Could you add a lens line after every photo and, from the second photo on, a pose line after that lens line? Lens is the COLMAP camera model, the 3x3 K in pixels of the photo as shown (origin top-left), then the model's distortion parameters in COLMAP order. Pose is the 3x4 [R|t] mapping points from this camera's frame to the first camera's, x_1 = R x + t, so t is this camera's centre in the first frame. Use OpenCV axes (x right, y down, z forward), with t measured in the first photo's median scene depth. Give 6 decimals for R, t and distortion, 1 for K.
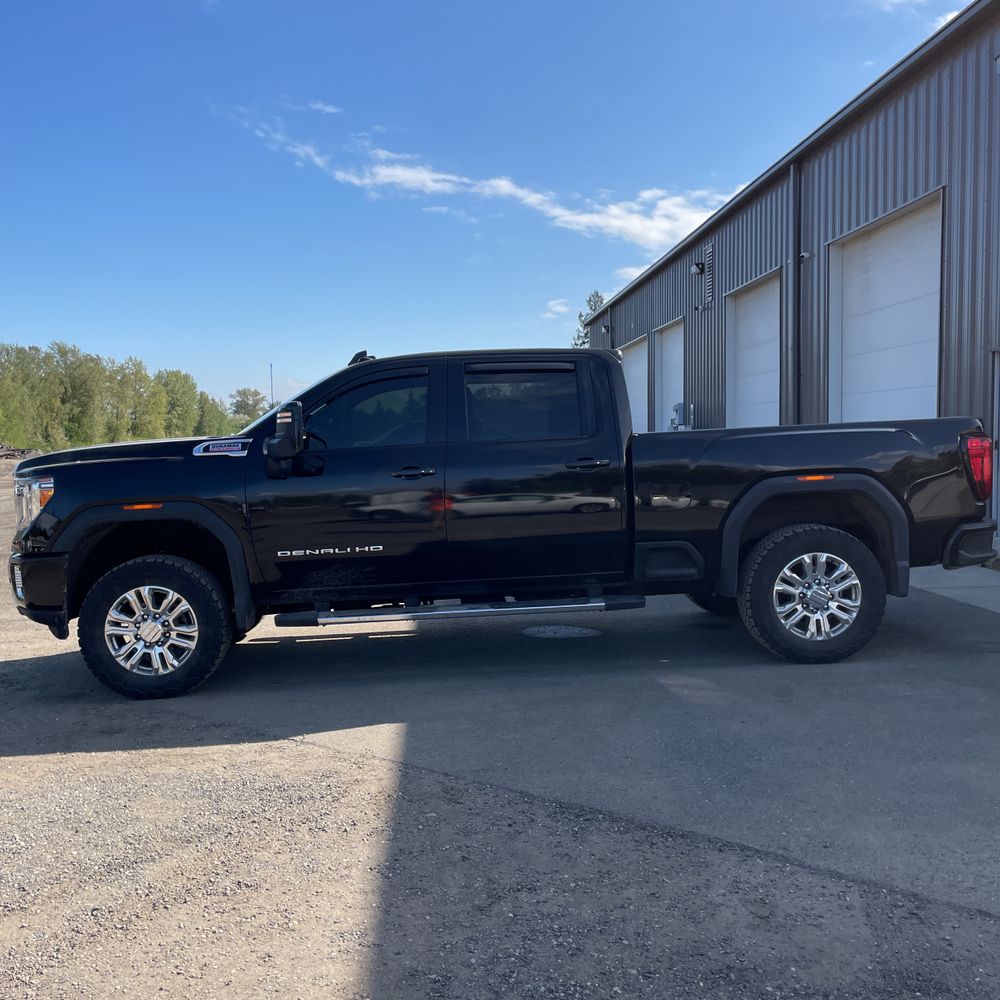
lens RADIAL K [[1007.5, 0, 480.8], [0, 1007.5, 499.7], [0, 0, 1]] dist [0.093447, -0.111642]
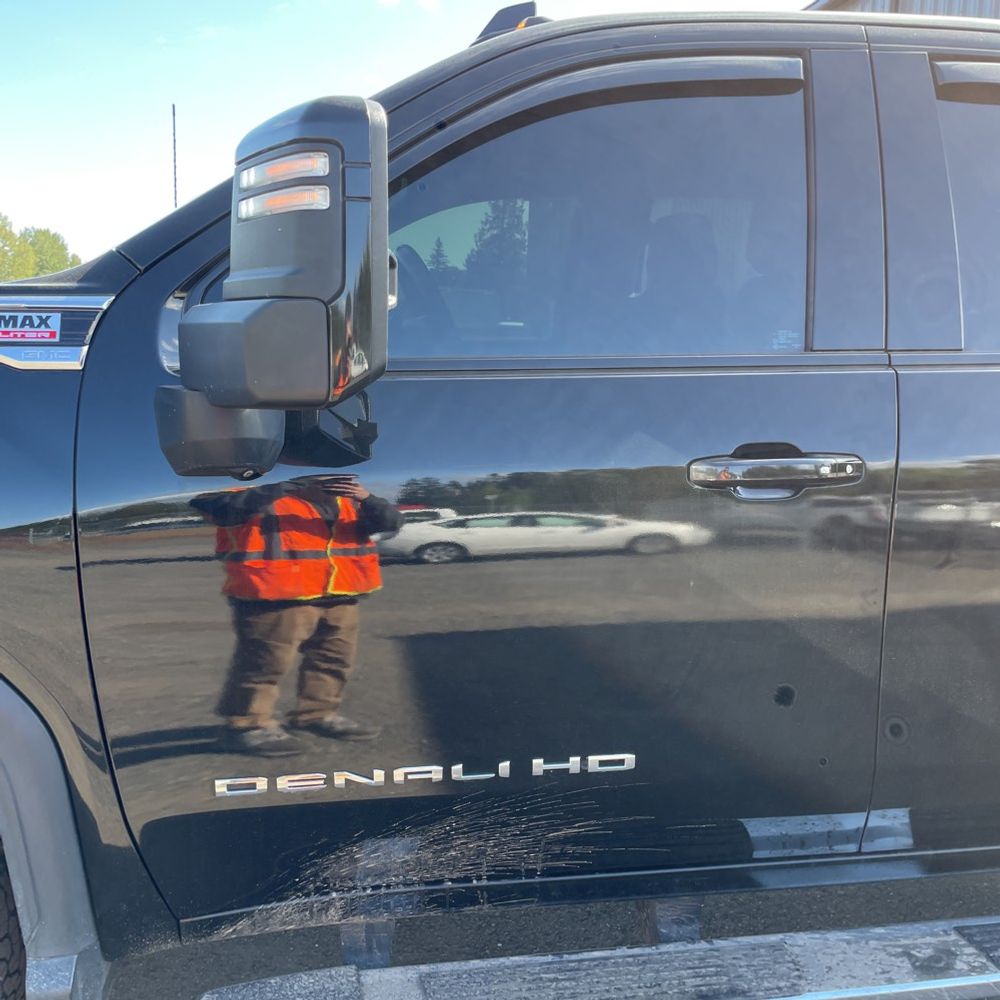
lens RADIAL K [[1007.5, 0, 480.8], [0, 1007.5, 499.7], [0, 0, 1]] dist [0.093447, -0.111642]
pose [[0.992892, 0.037220, 0.113046, -0.167256], [-0.049269, 0.993173, 0.105736, -0.043028], [-0.108338, -0.110554, 0.987948, 0.758791]]
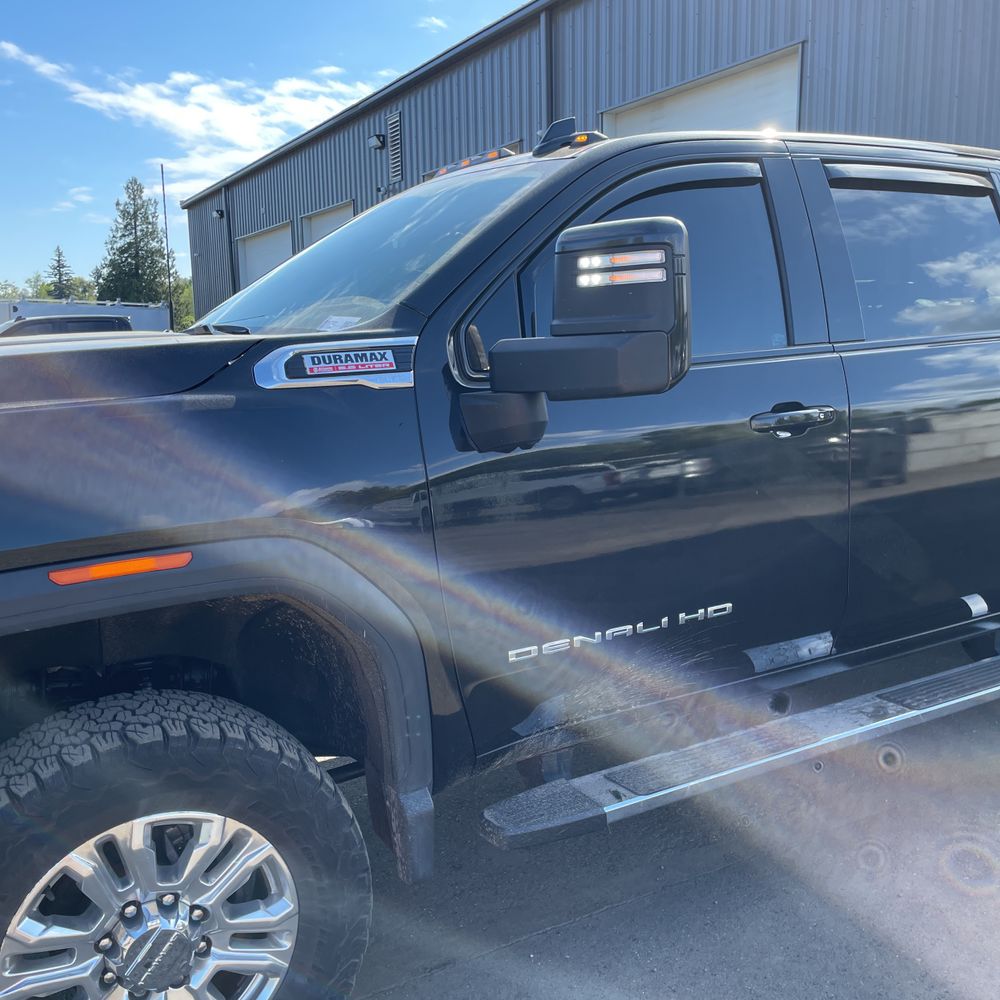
lens RADIAL K [[1007.5, 0, 480.8], [0, 1007.5, 499.7], [0, 0, 1]] dist [0.093447, -0.111642]
pose [[0.902330, -0.065266, 0.426077, -0.357700], [0.026035, 0.994918, 0.097266, -0.037959], [-0.430260, -0.076673, 0.899443, 0.680560]]
